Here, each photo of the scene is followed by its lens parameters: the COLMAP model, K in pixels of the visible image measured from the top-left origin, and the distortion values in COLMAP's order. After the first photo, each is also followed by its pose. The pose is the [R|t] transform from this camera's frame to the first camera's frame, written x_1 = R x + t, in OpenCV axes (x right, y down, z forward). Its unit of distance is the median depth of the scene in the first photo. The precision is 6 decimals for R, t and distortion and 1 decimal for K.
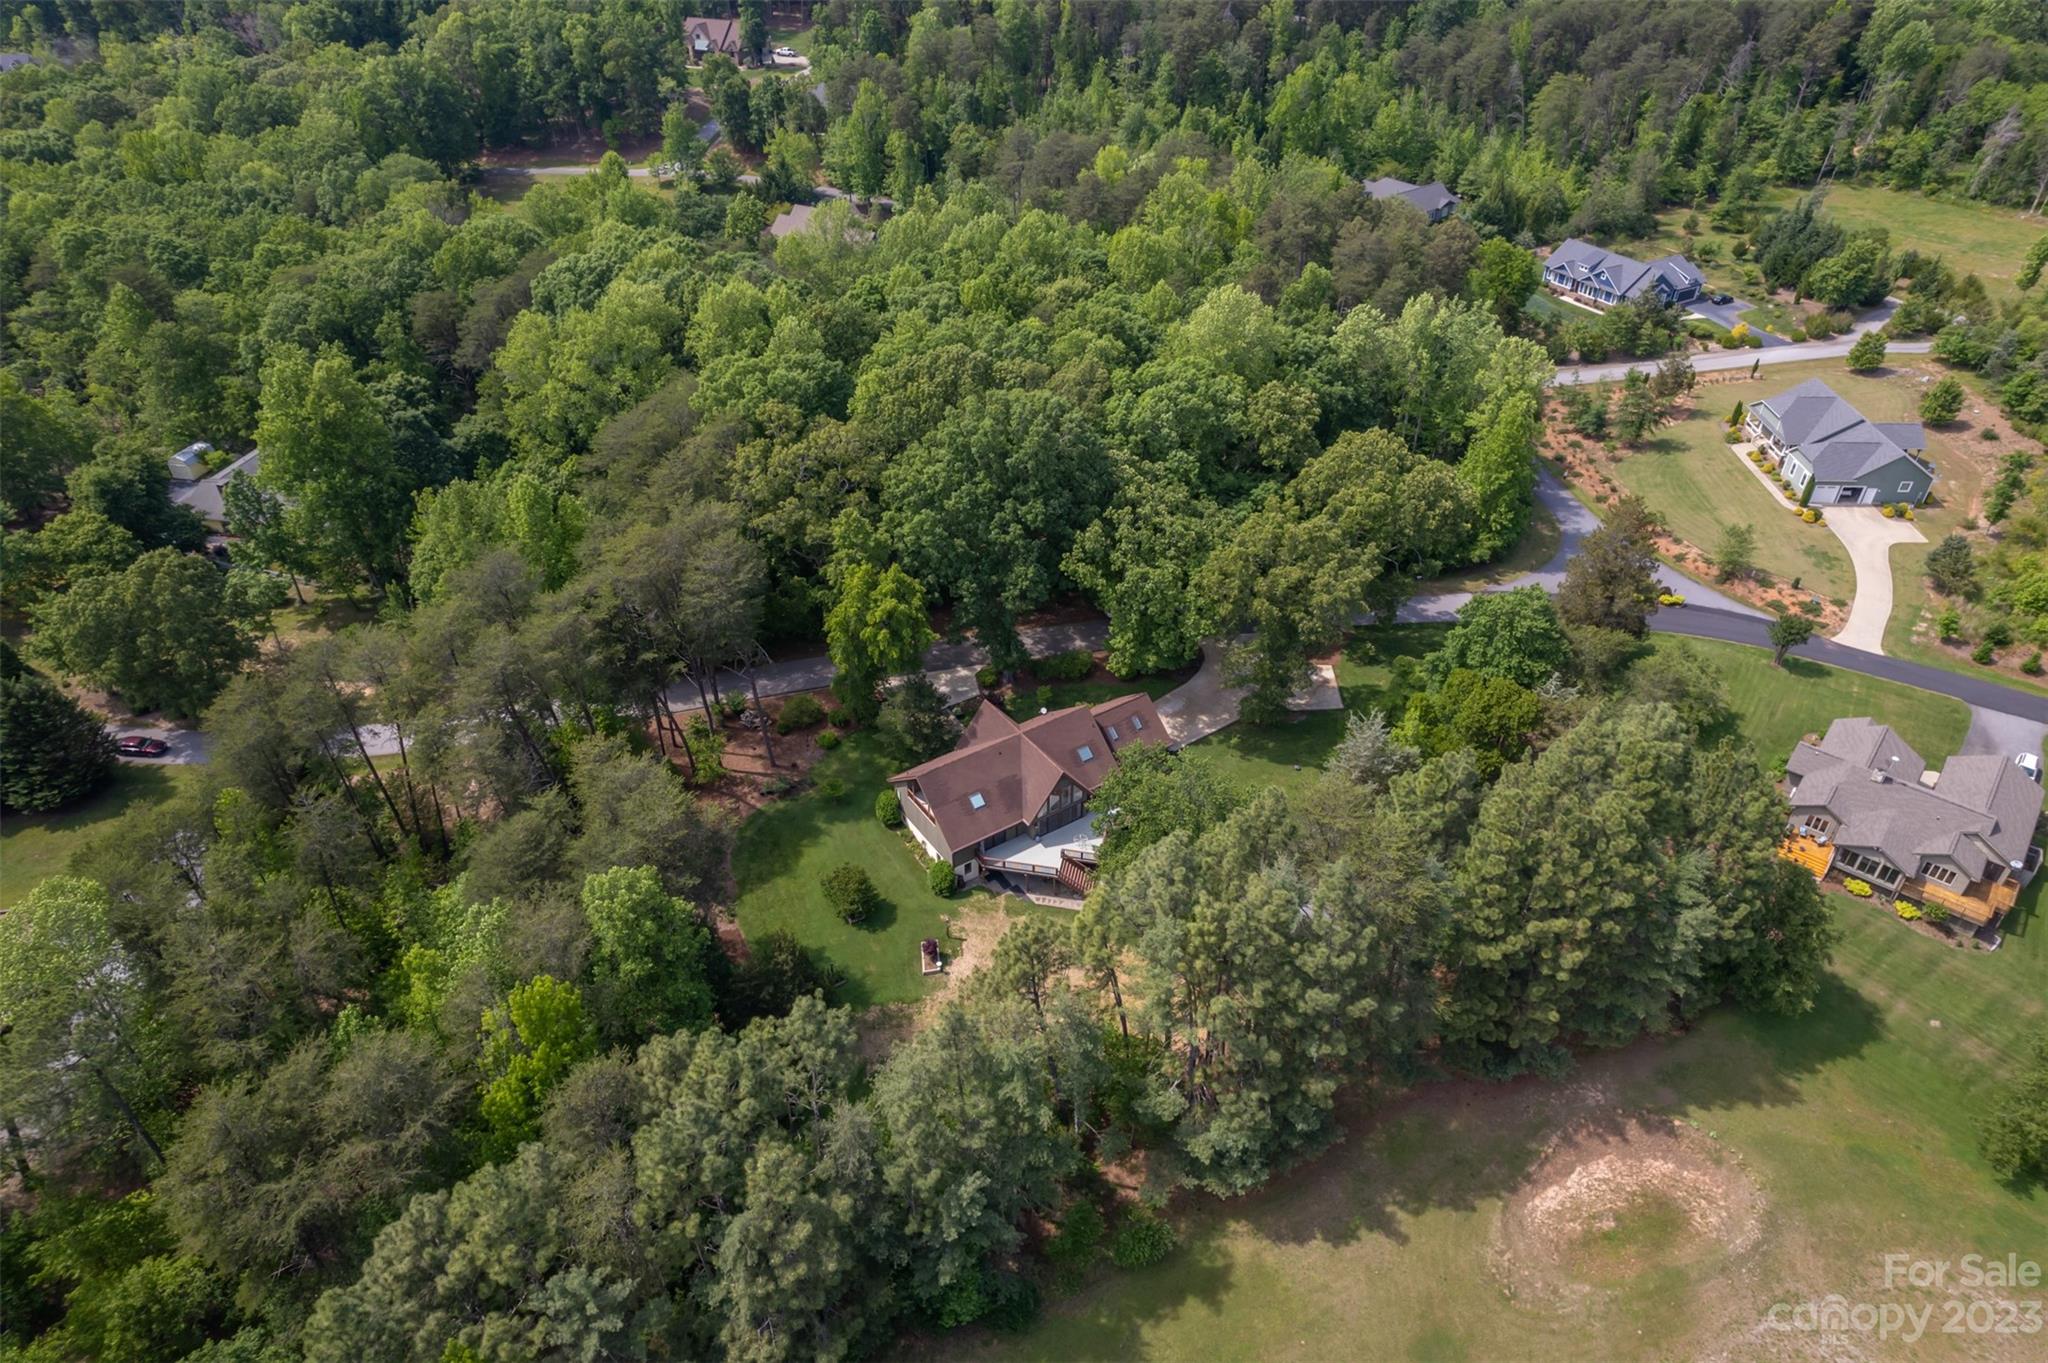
lens RADIAL K [[1265.9, 0, 1021.0], [0, 1265.9, 680.8], [0, 0, 1]] dist [-0.028620, 0.000895]
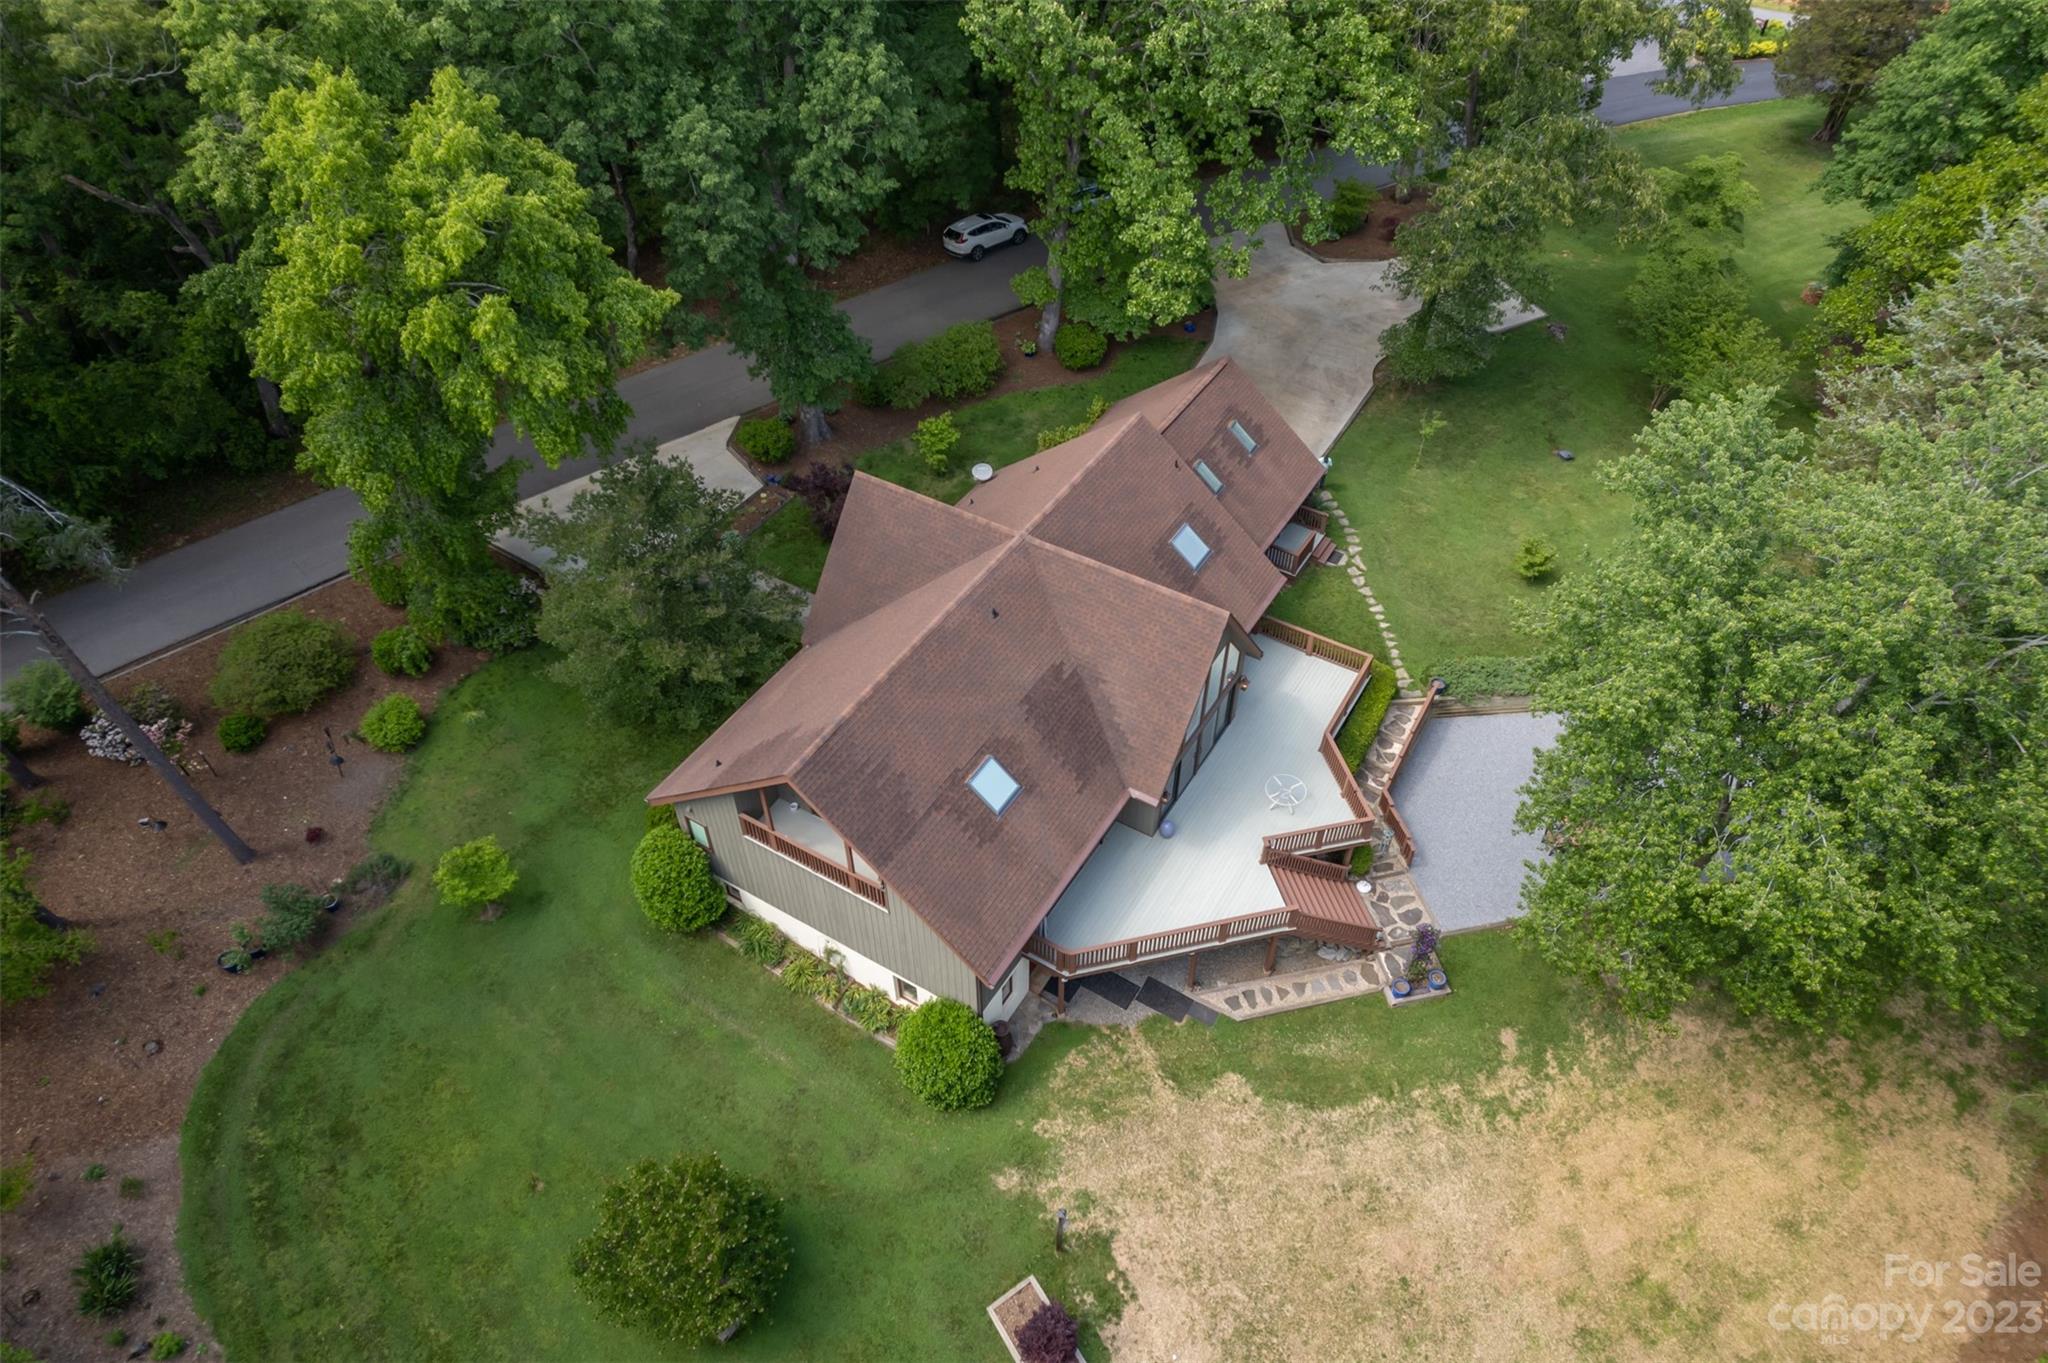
lens RADIAL K [[1265.9, 0, 1021.7], [0, 1265.9, 680.5], [0, 0, 1]] dist [-0.028620, 0.000895]
pose [[0.904283, -0.292956, 0.310563, -0.112228], [0.243404, 0.951388, 0.188719, 0.015035], [-0.350752, -0.095063, 0.931631, 0.696828]]
